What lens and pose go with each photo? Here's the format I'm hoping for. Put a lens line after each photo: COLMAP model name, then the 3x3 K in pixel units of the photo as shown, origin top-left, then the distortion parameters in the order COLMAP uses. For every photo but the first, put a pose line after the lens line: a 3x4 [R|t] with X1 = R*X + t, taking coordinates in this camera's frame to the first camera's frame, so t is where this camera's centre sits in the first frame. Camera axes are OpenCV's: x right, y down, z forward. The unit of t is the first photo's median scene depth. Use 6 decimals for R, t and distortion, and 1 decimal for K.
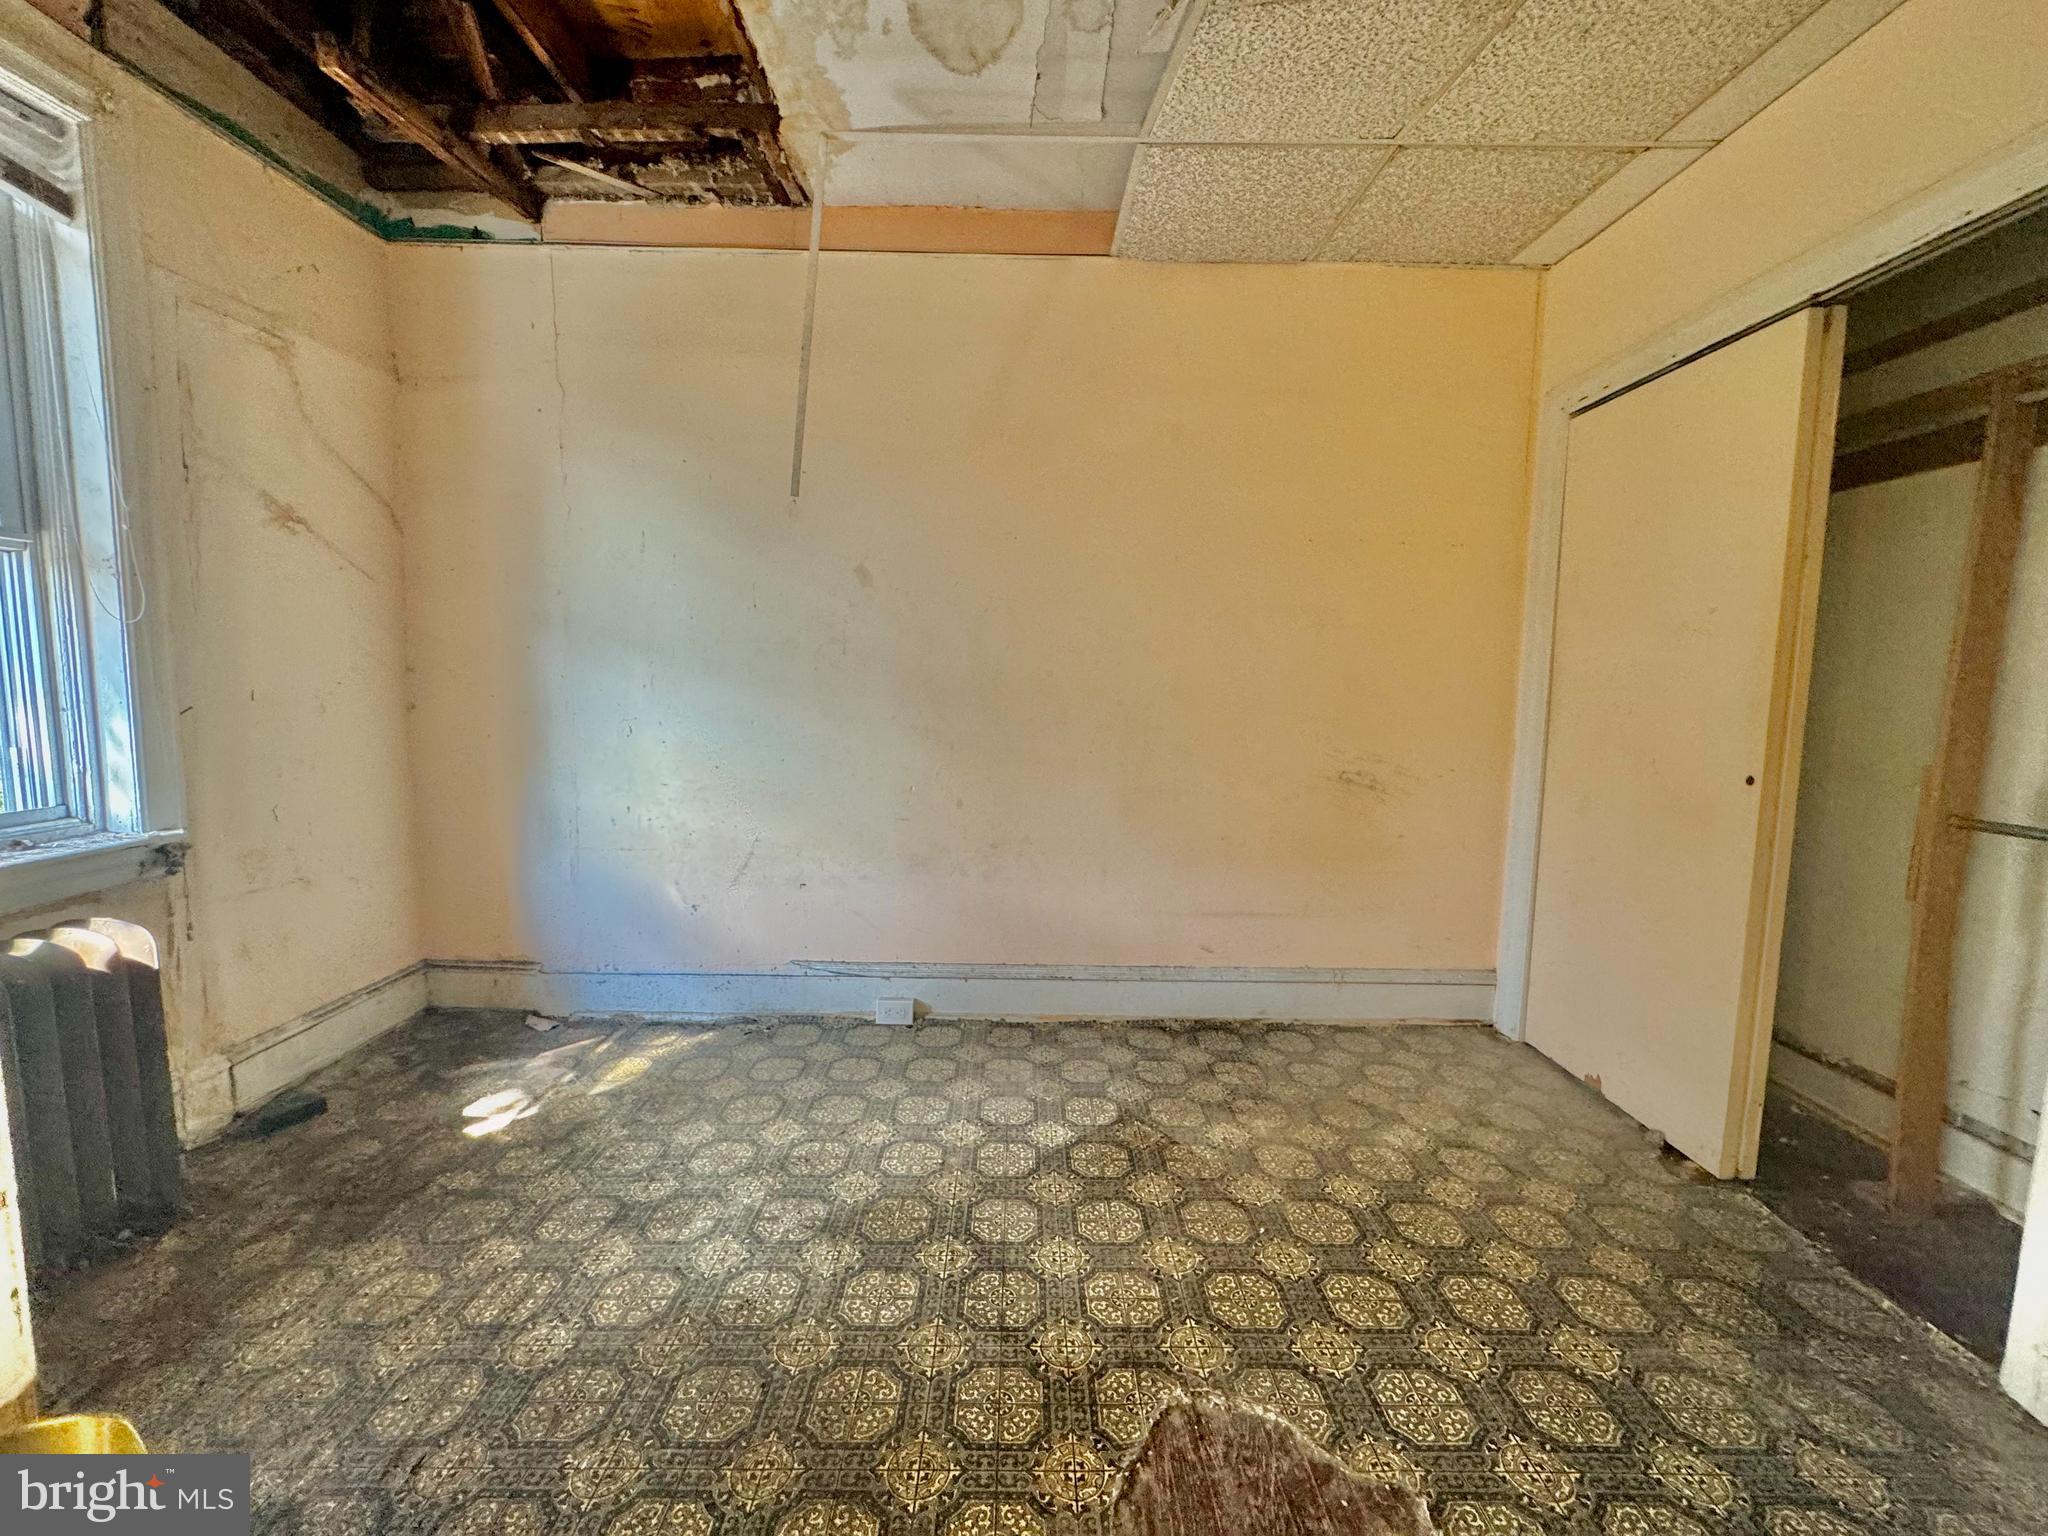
lens RADIAL K [[812.7, 0, 1024.1], [0, 812.7, 765.4], [0, 0, 1]] dist [-0.003720, 0.000424]
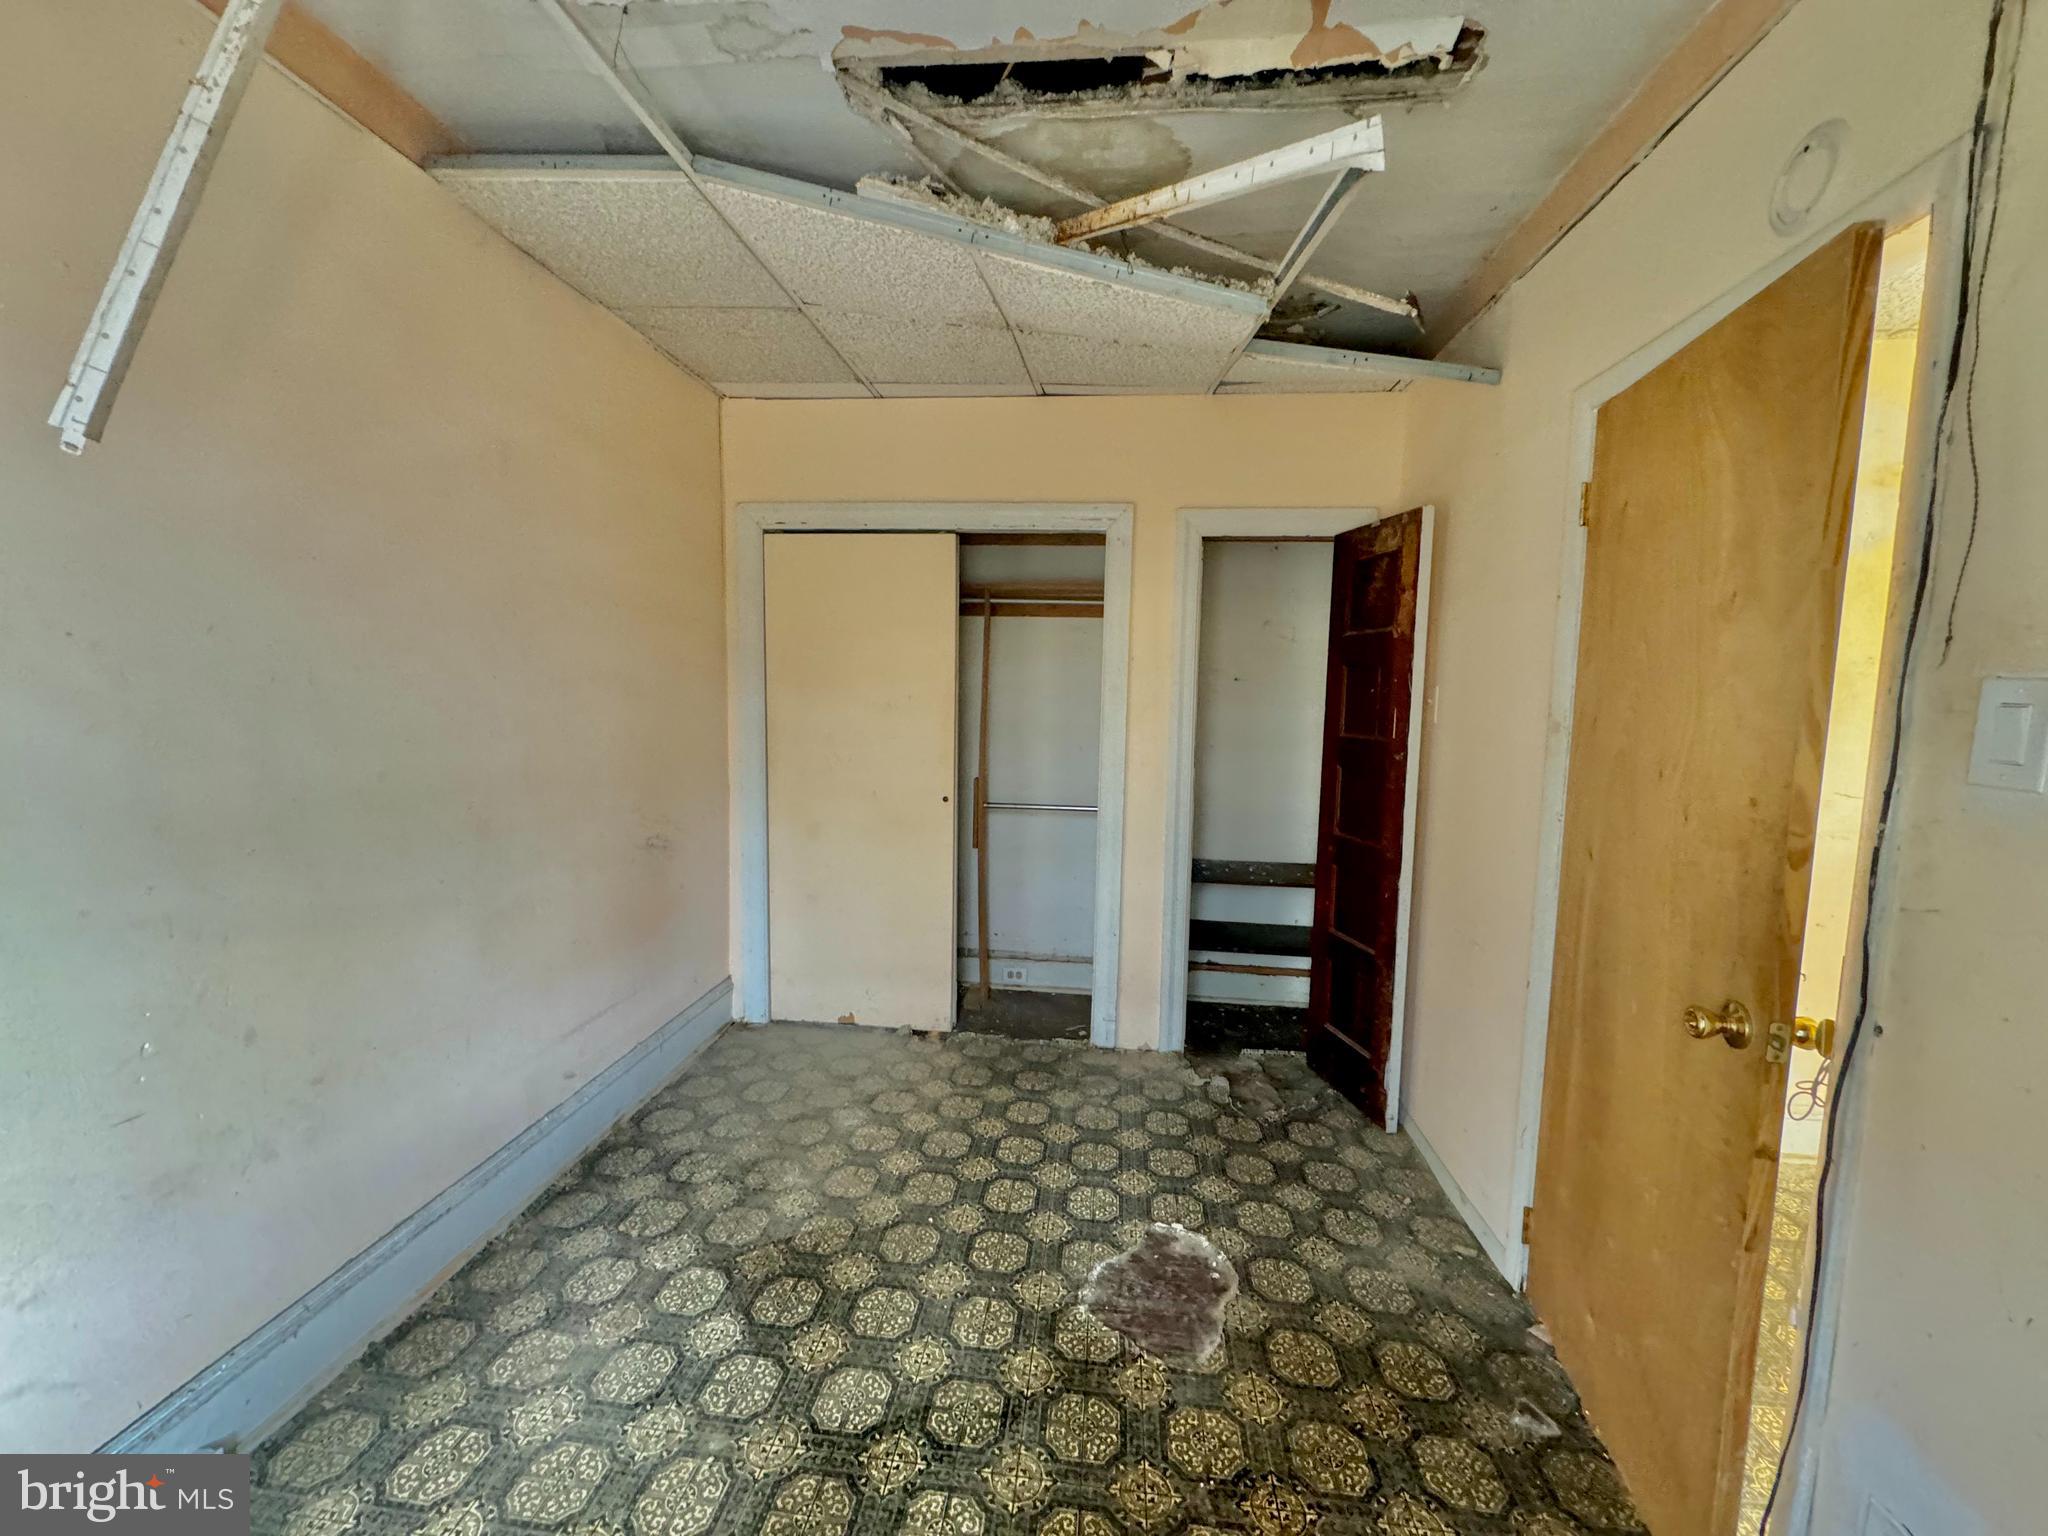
lens RADIAL K [[812.7, 0, 1020.9], [0, 812.7, 766.7], [0, 0, 1]] dist [-0.003720, 0.000424]
pose [[0.129531, -0.110188, 0.985434, -0.812016], [0.083639, 0.991479, 0.099870, -0.219108], [-0.988042, 0.069485, 0.137644, 0.630858]]
